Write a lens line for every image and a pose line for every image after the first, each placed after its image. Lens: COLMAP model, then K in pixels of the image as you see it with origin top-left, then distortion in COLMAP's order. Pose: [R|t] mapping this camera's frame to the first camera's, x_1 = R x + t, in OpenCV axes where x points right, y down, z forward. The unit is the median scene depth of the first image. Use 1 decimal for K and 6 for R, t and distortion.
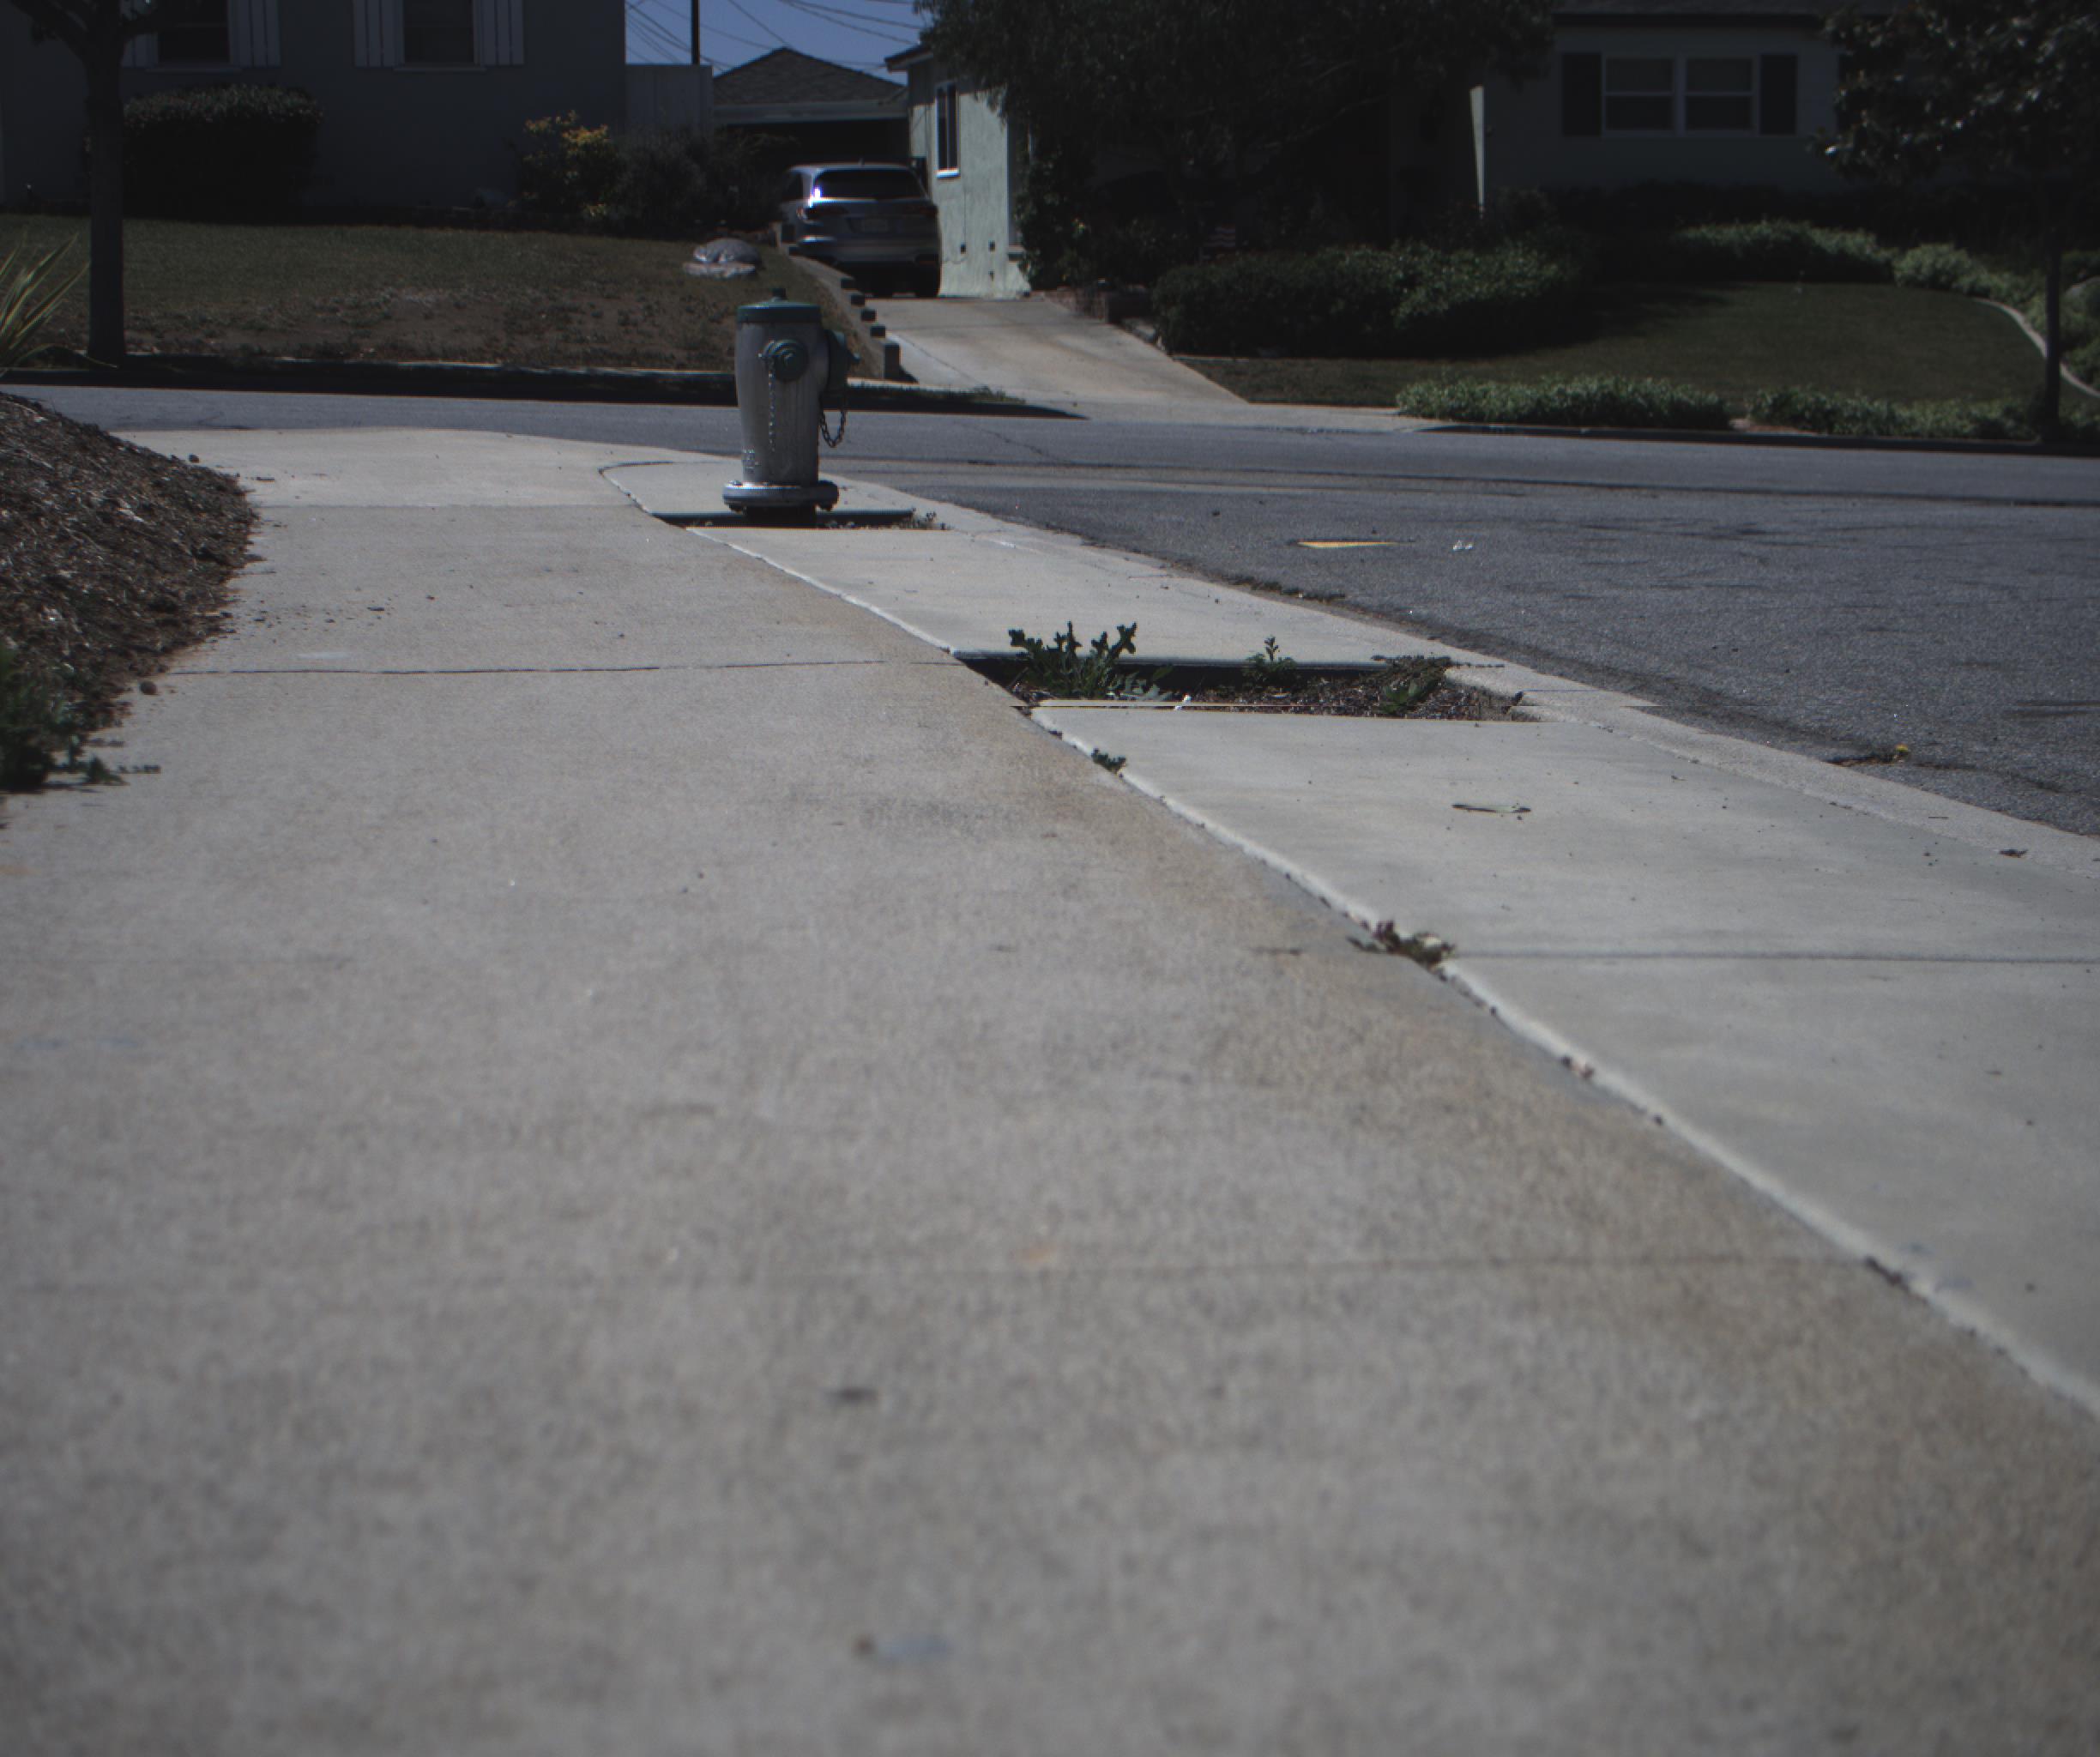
lens RADIAL K [[3880.9, 0, 1024.3], [0, 3880.9, 832.8], [0, 0, 1]] dist [-0.178135, 0.884506]
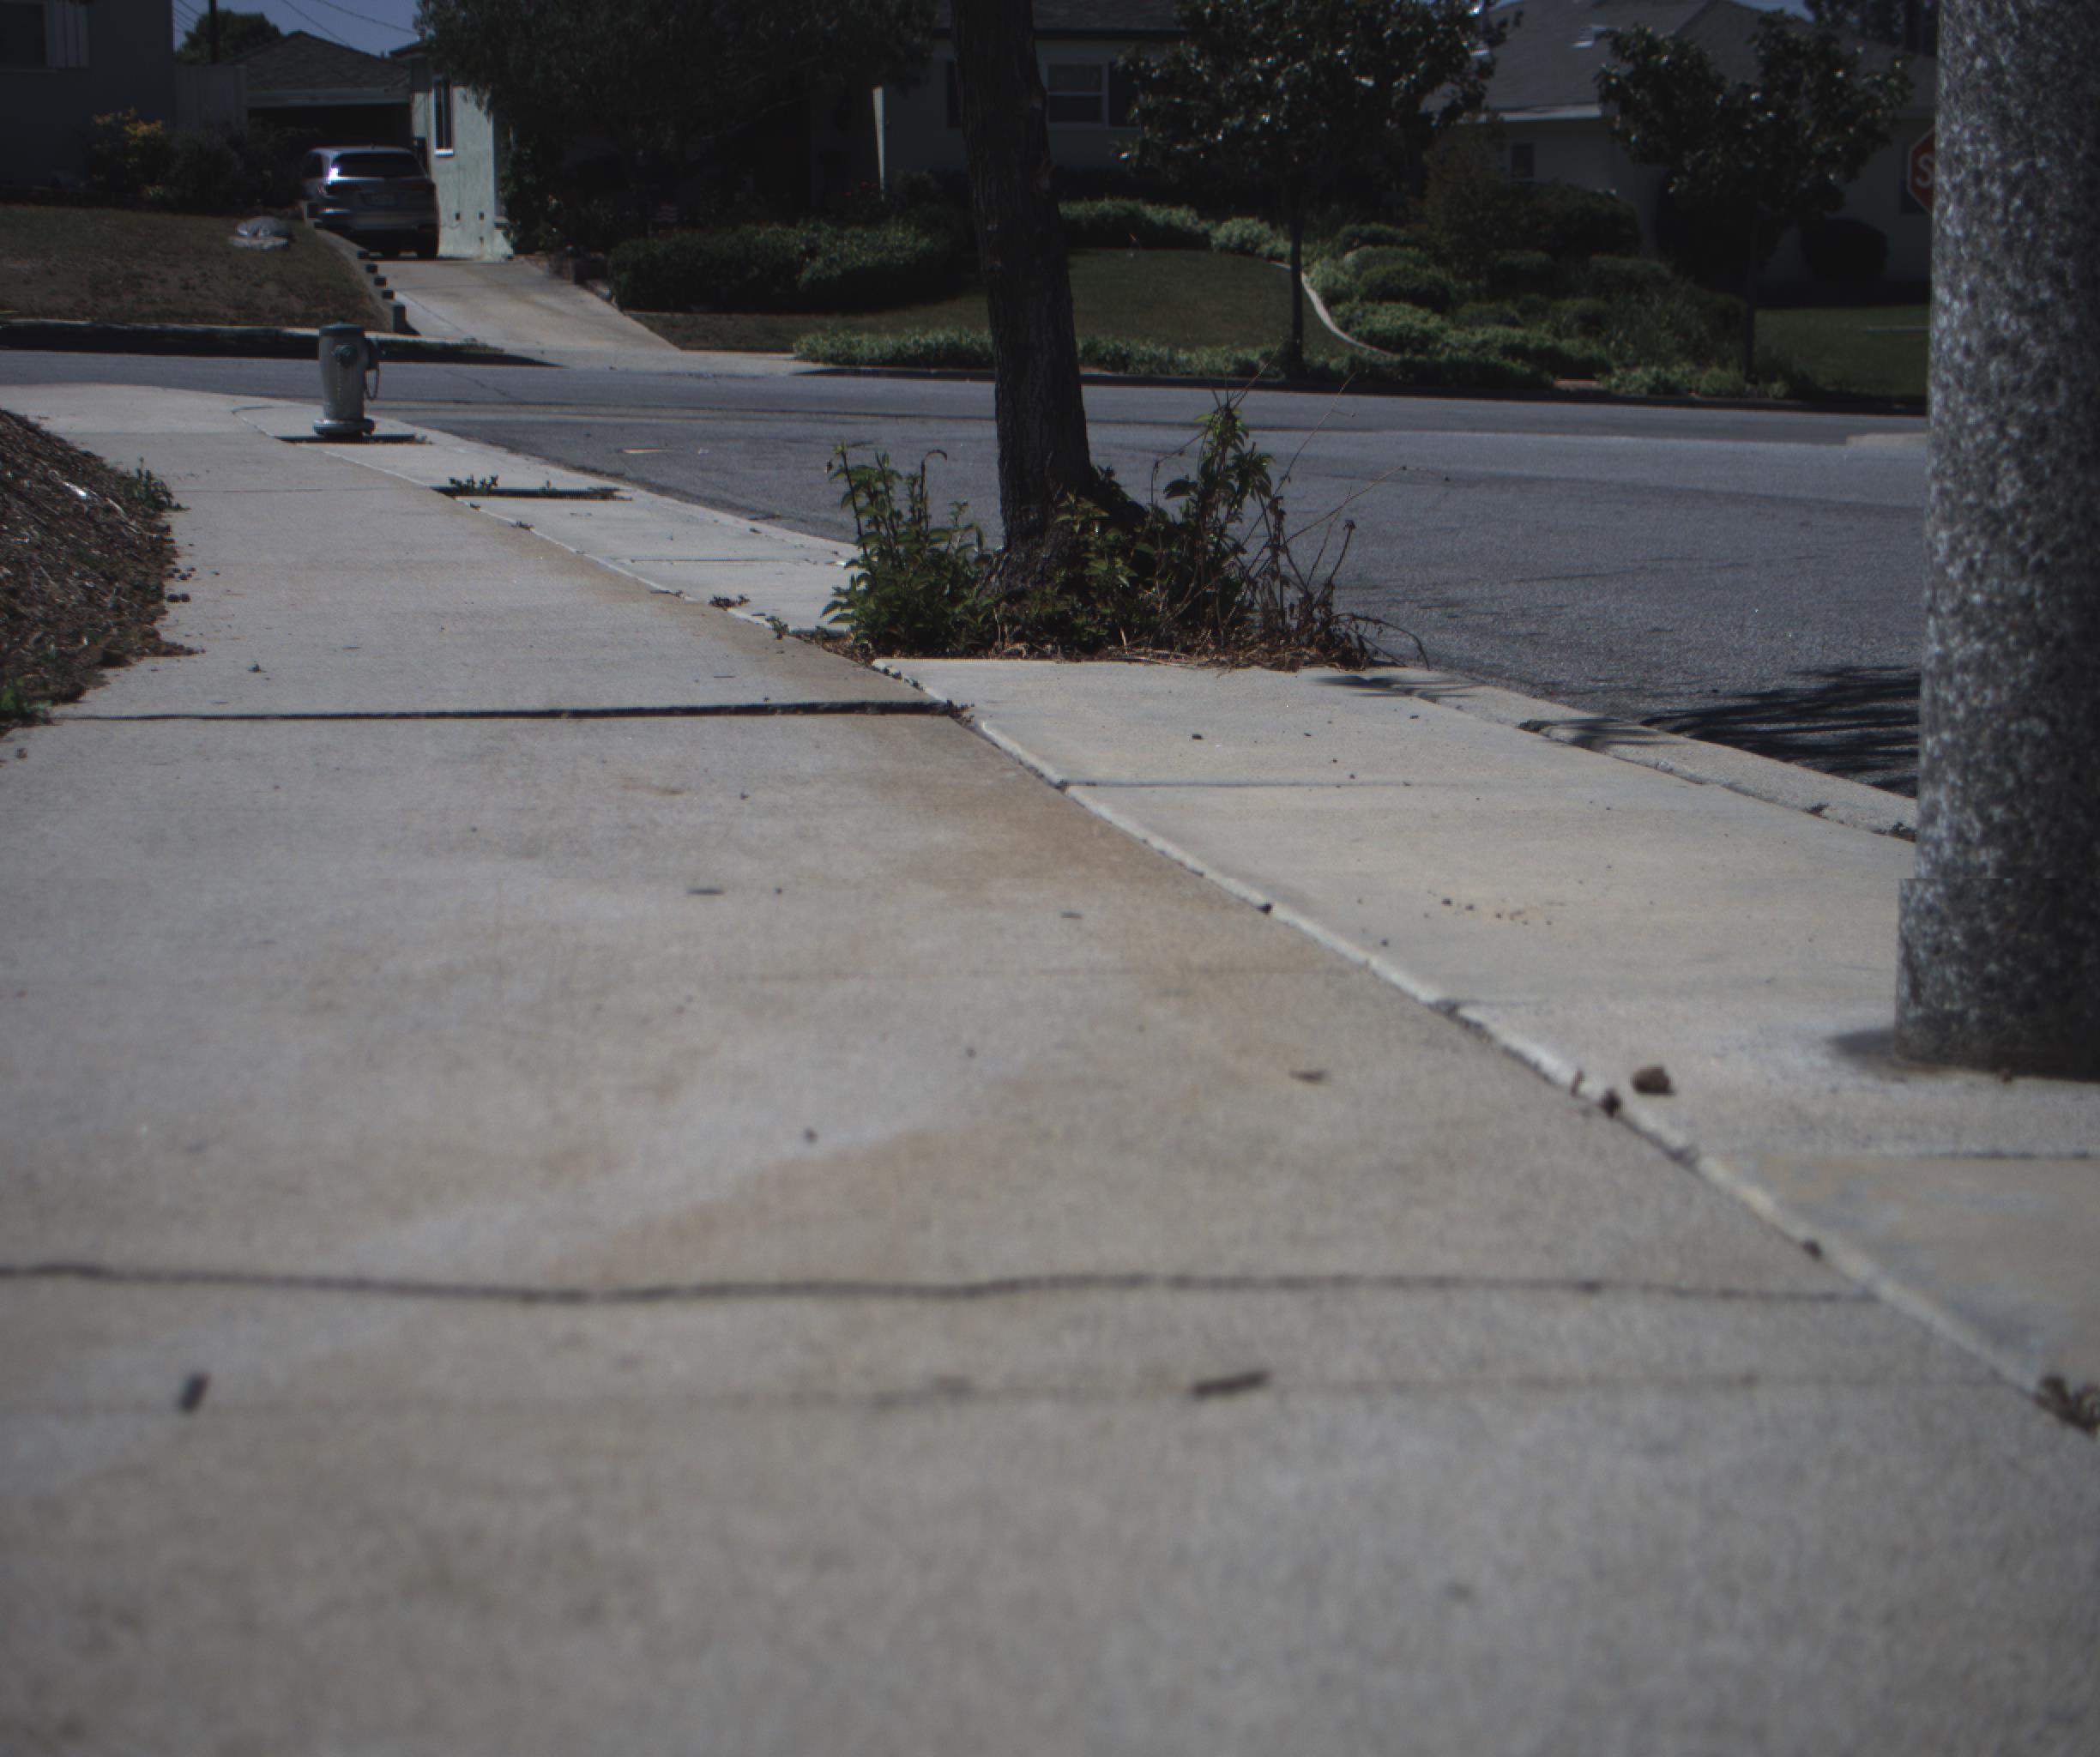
lens RADIAL K [[3880.9, 0, 1024.3], [0, 3880.9, 832.8], [0, 0, 1]] dist [-0.178135, 0.884506]
pose [[0.992095, -0.014585, 0.124640, 0.008713], [0.012156, 0.999721, 0.020229, 0.023198], [-0.124900, -0.018554, 0.991996, -0.274954]]
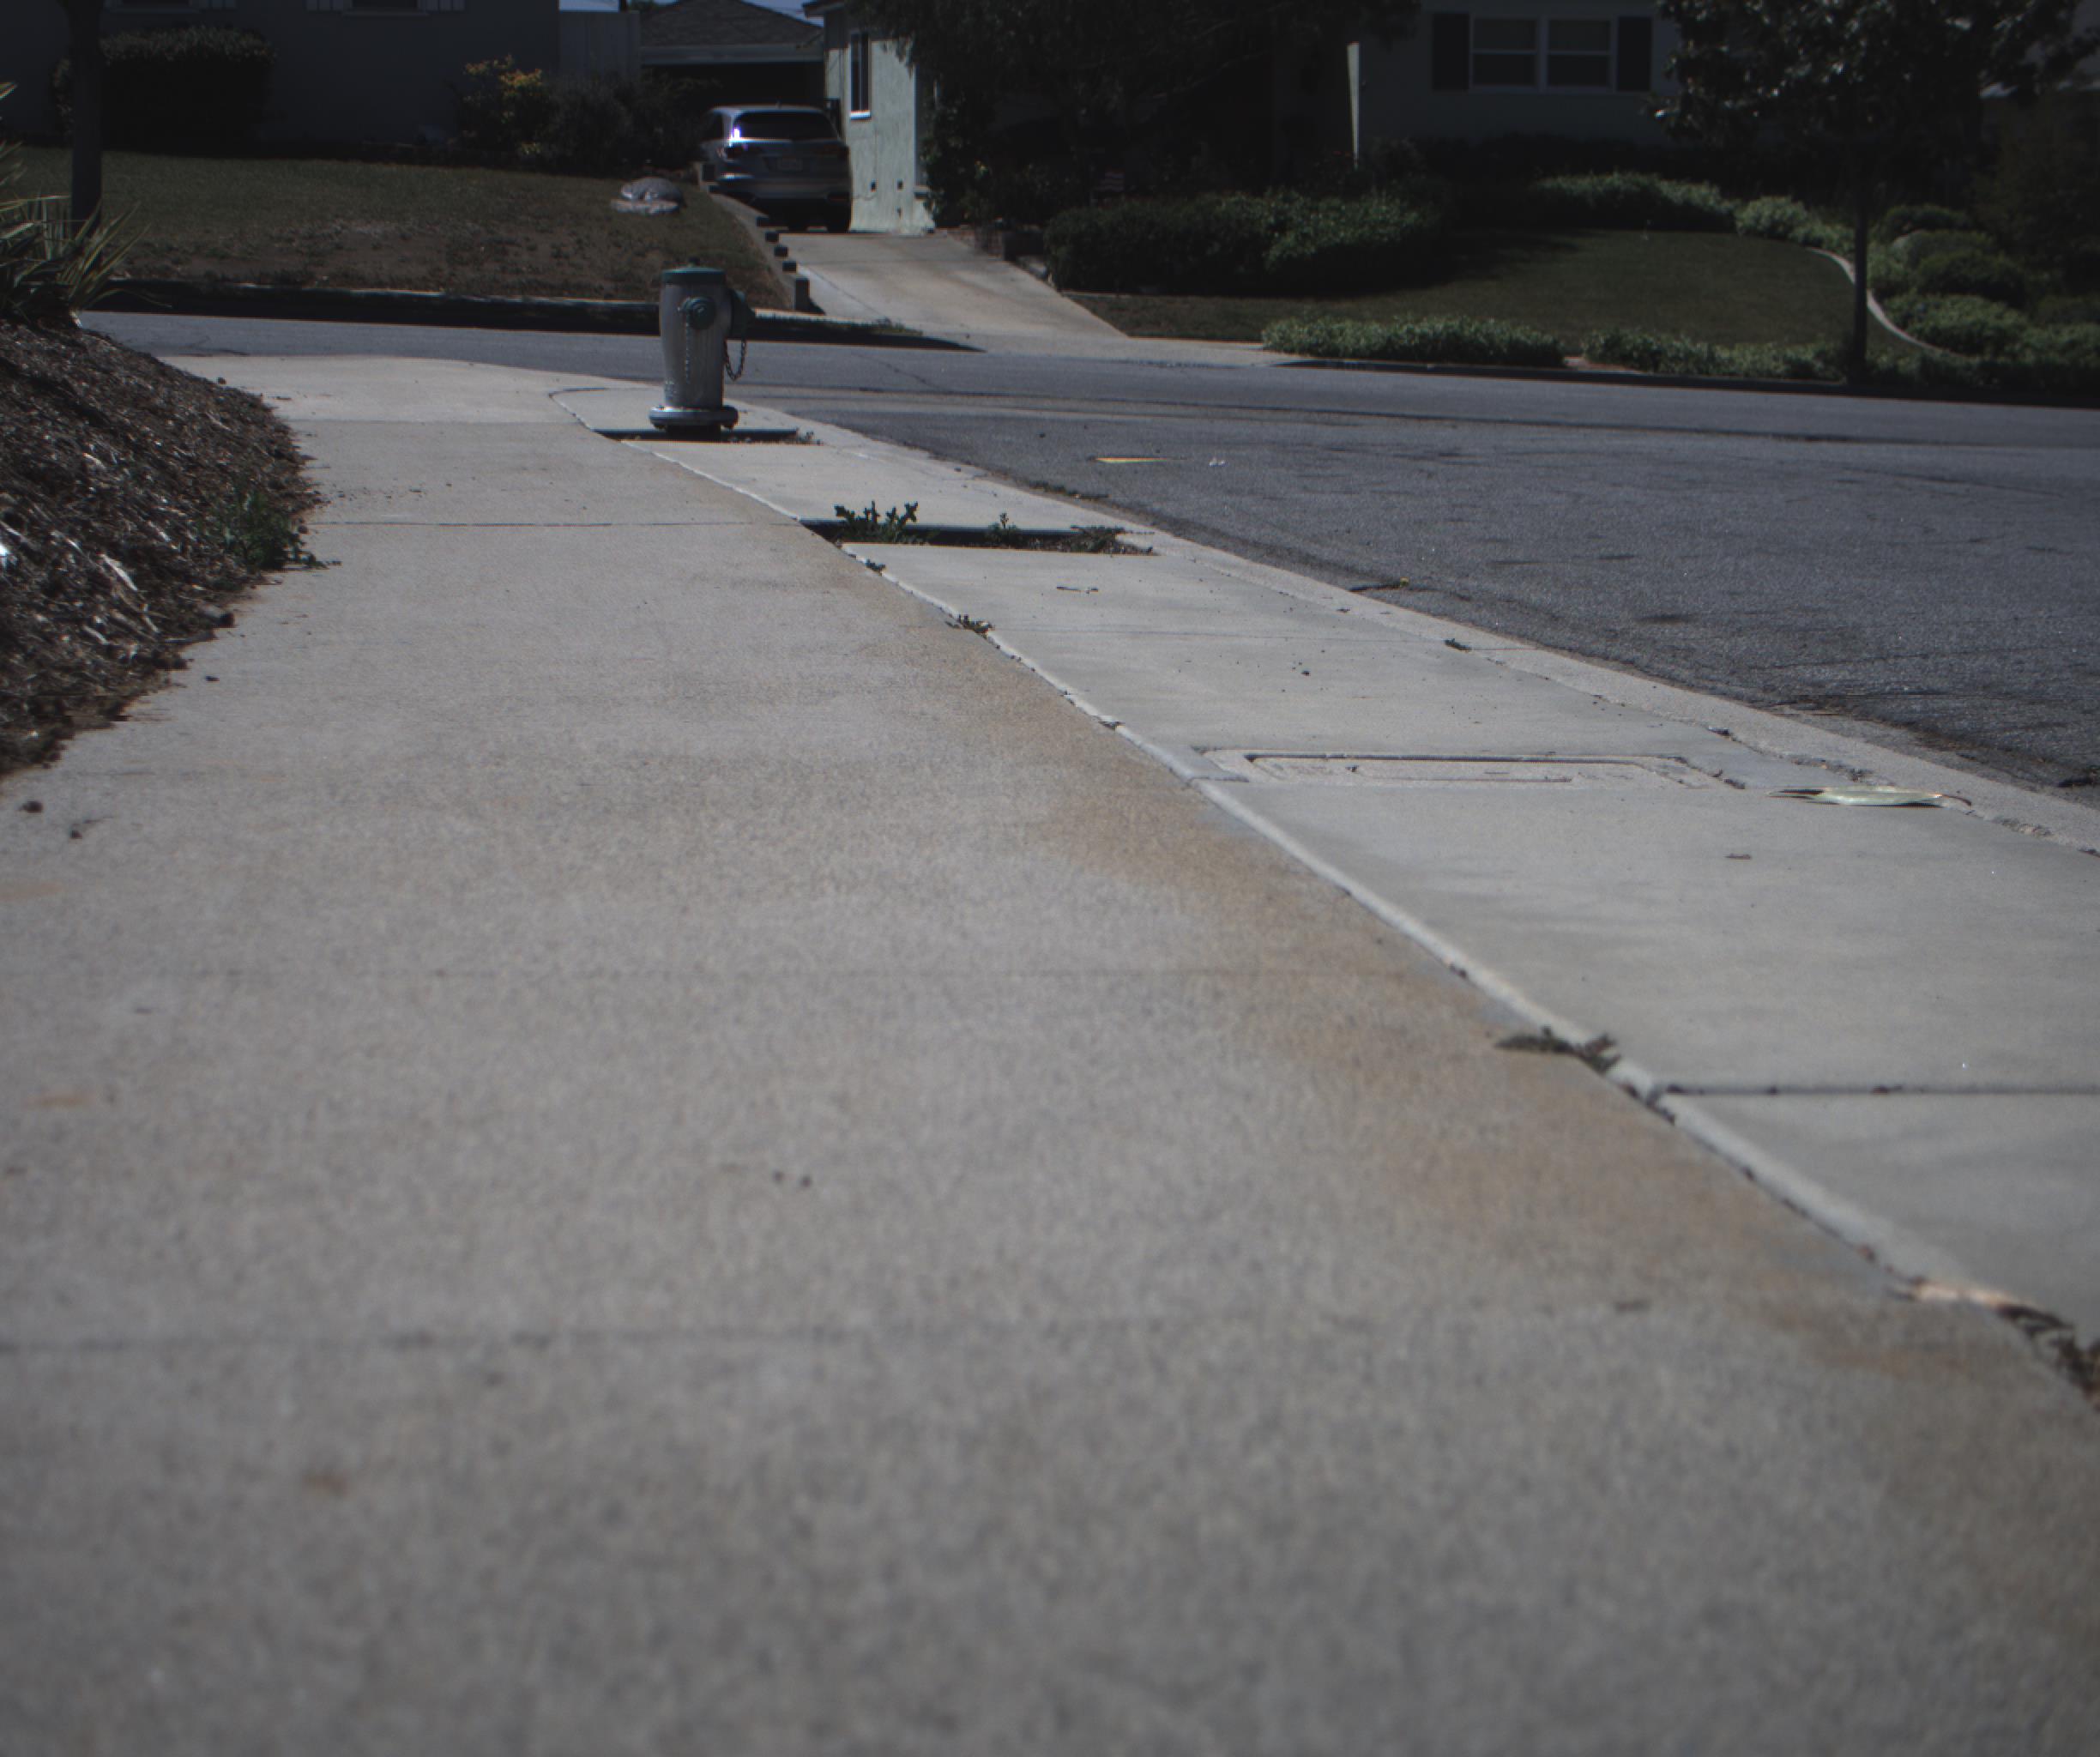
lens RADIAL K [[3880.9, 0, 1024.3], [0, 3880.9, 832.8], [0, 0, 1]] dist [-0.178135, 0.884506]
pose [[0.999708, 0.011233, 0.021408, 0.006514], [-0.011650, 0.999743, 0.019459, 0.007730], [-0.021184, -0.019703, 0.999581, -0.090369]]
